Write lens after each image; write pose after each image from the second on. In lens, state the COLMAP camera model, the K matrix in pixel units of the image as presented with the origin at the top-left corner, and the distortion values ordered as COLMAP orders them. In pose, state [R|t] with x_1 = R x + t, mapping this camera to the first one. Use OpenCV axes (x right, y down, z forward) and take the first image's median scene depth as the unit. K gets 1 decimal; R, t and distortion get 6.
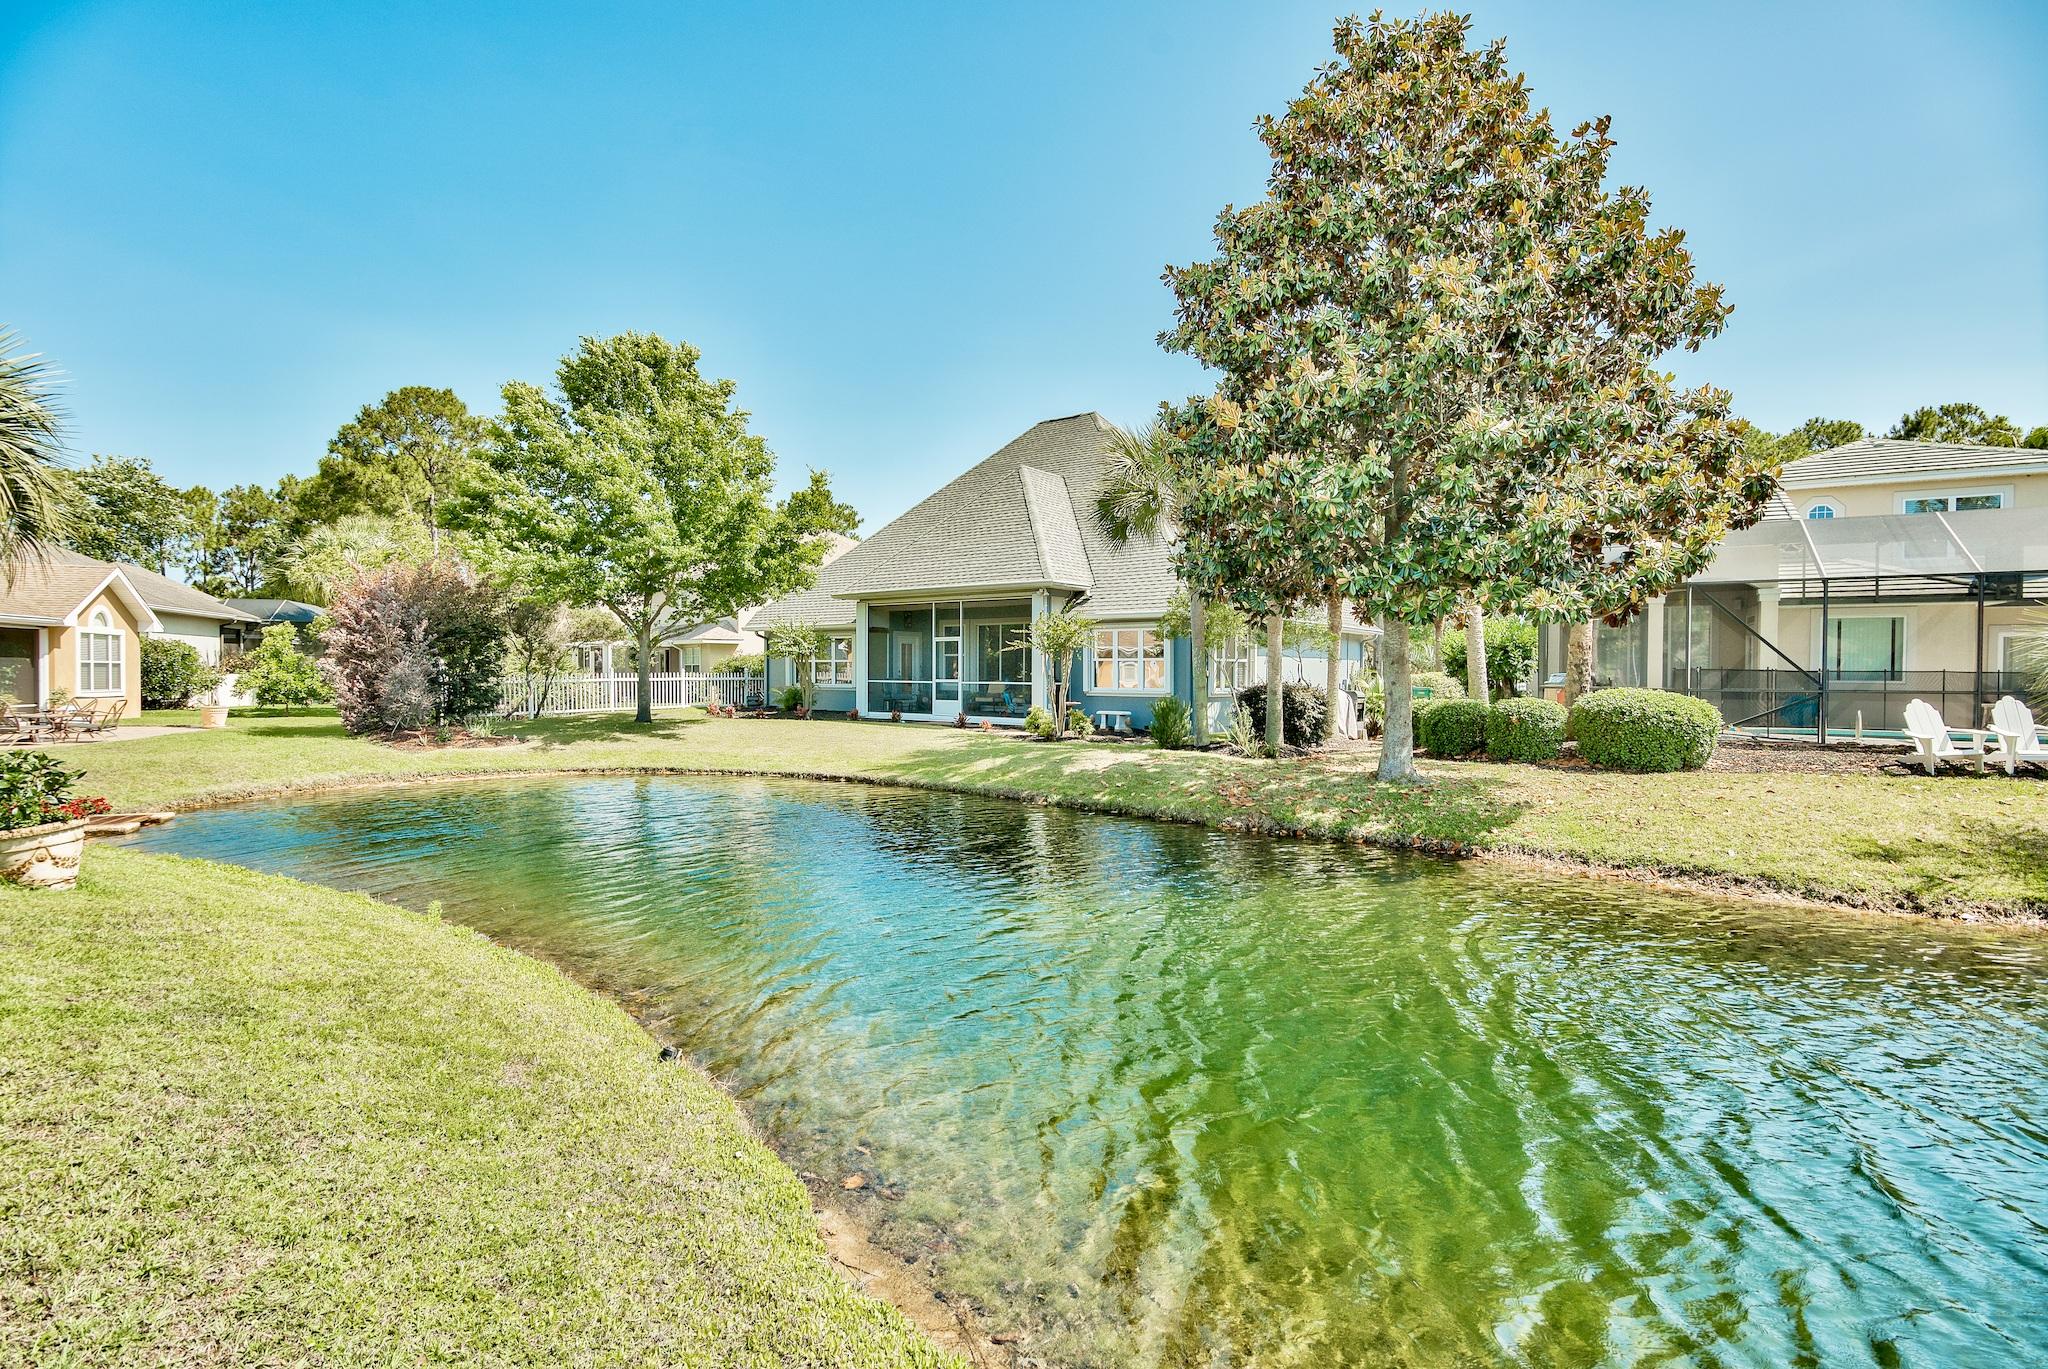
lens RADIAL K [[1018.6, 0, 1021.9], [0, 1018.6, 684.5], [0, 0, 1]] dist [-0.000737, -0.001096]
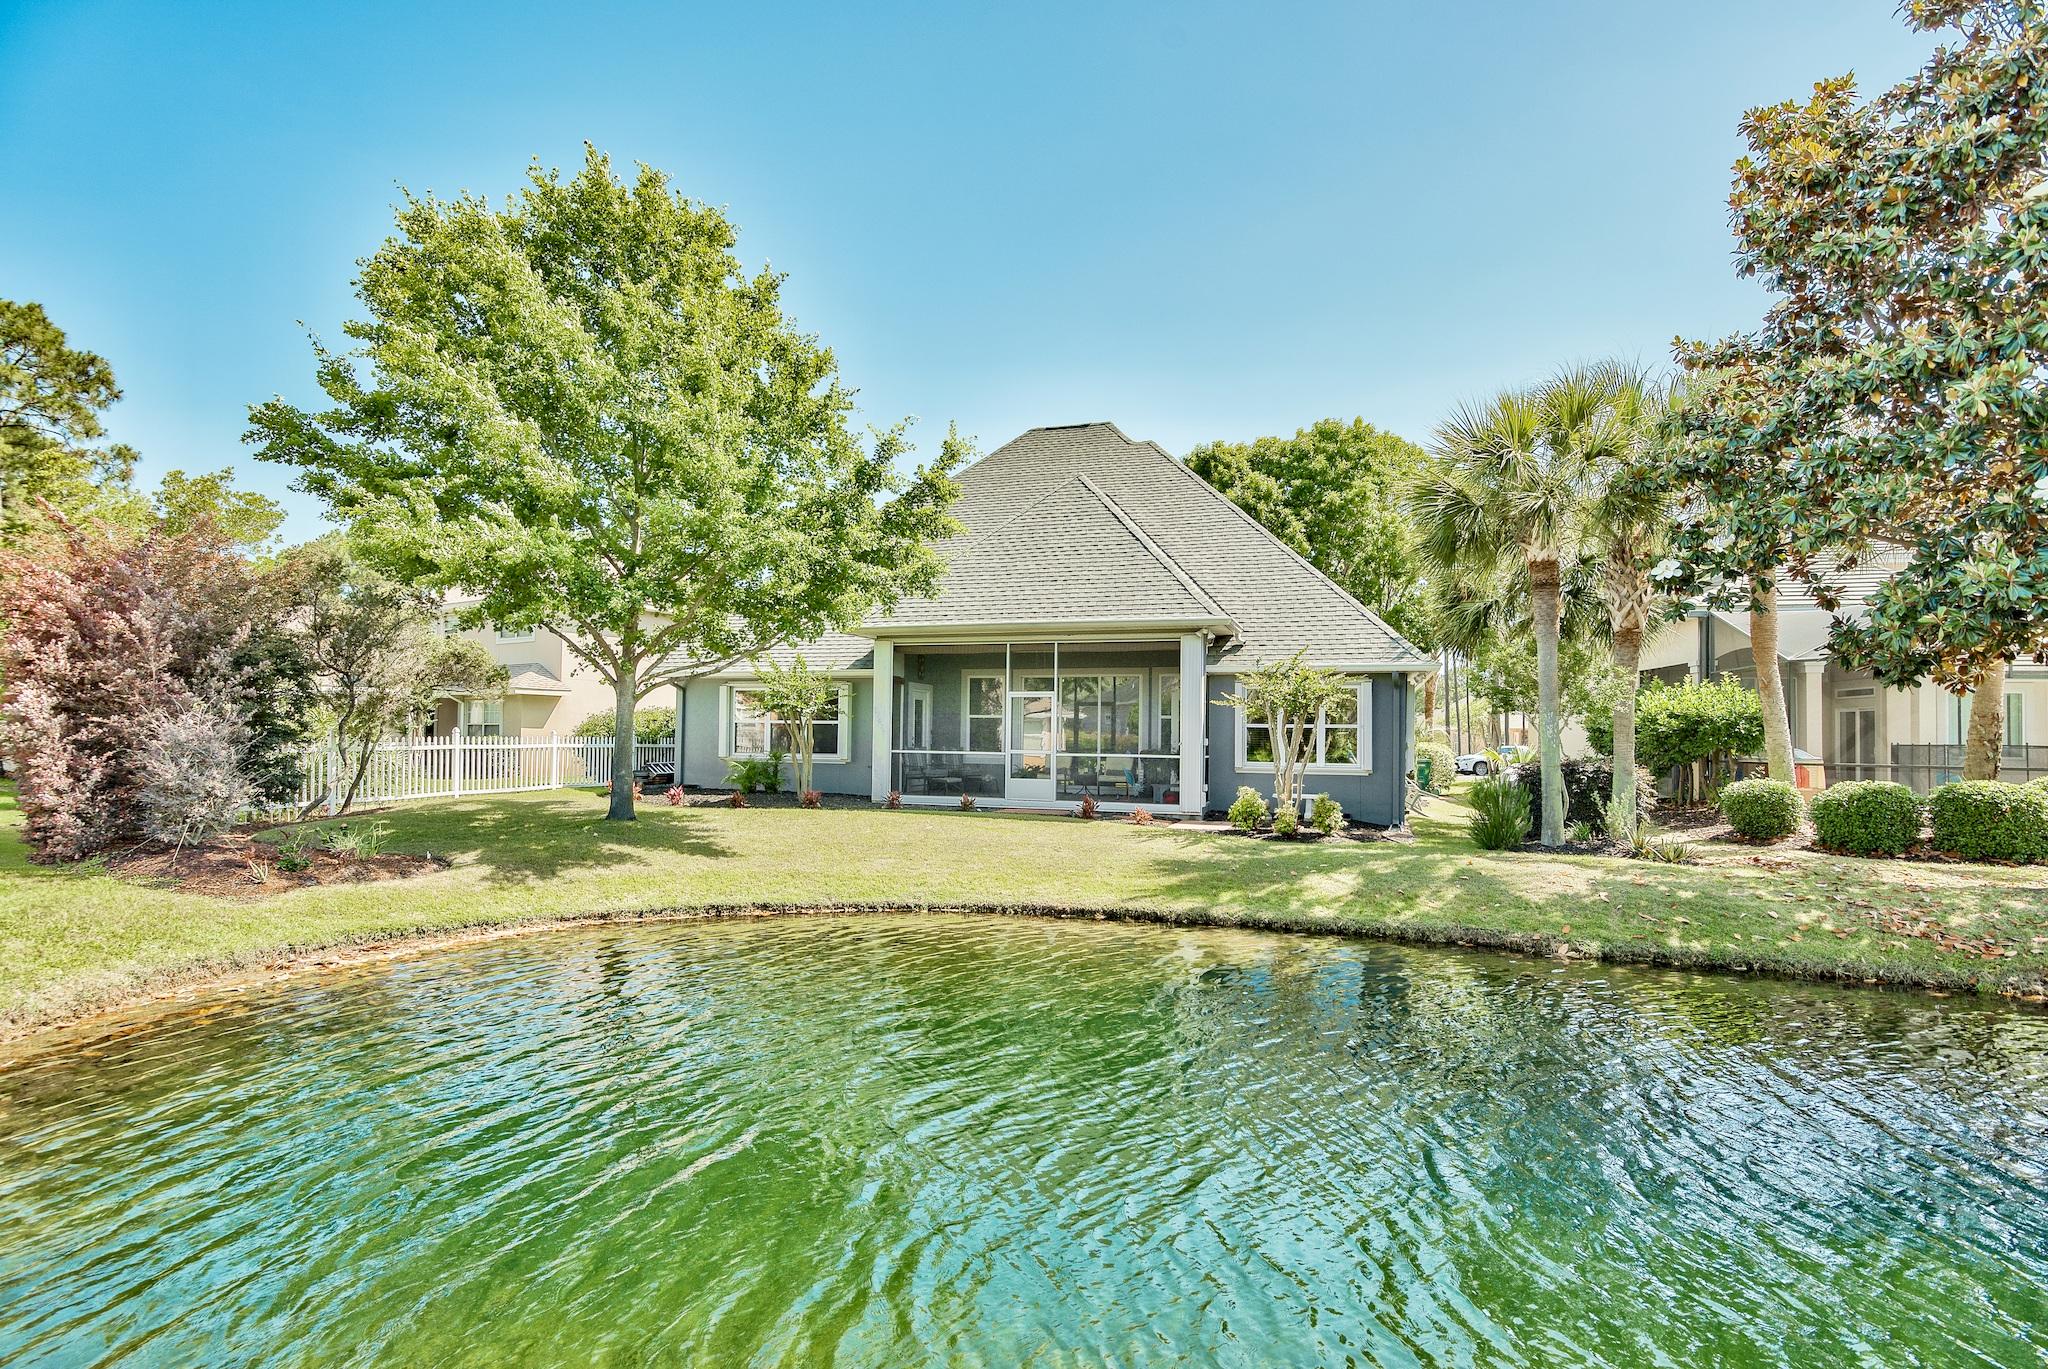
lens RADIAL K [[1018.6, 0, 1044.3], [0, 1018.6, 723.5], [0, 0, 1]] dist [-0.000737, -0.001096]
pose [[0.939267, 0.014142, 0.342896, -0.313642], [-0.005254, 0.999626, -0.026836, -0.004578], [-0.343147, 0.023405, 0.938990, 0.317669]]
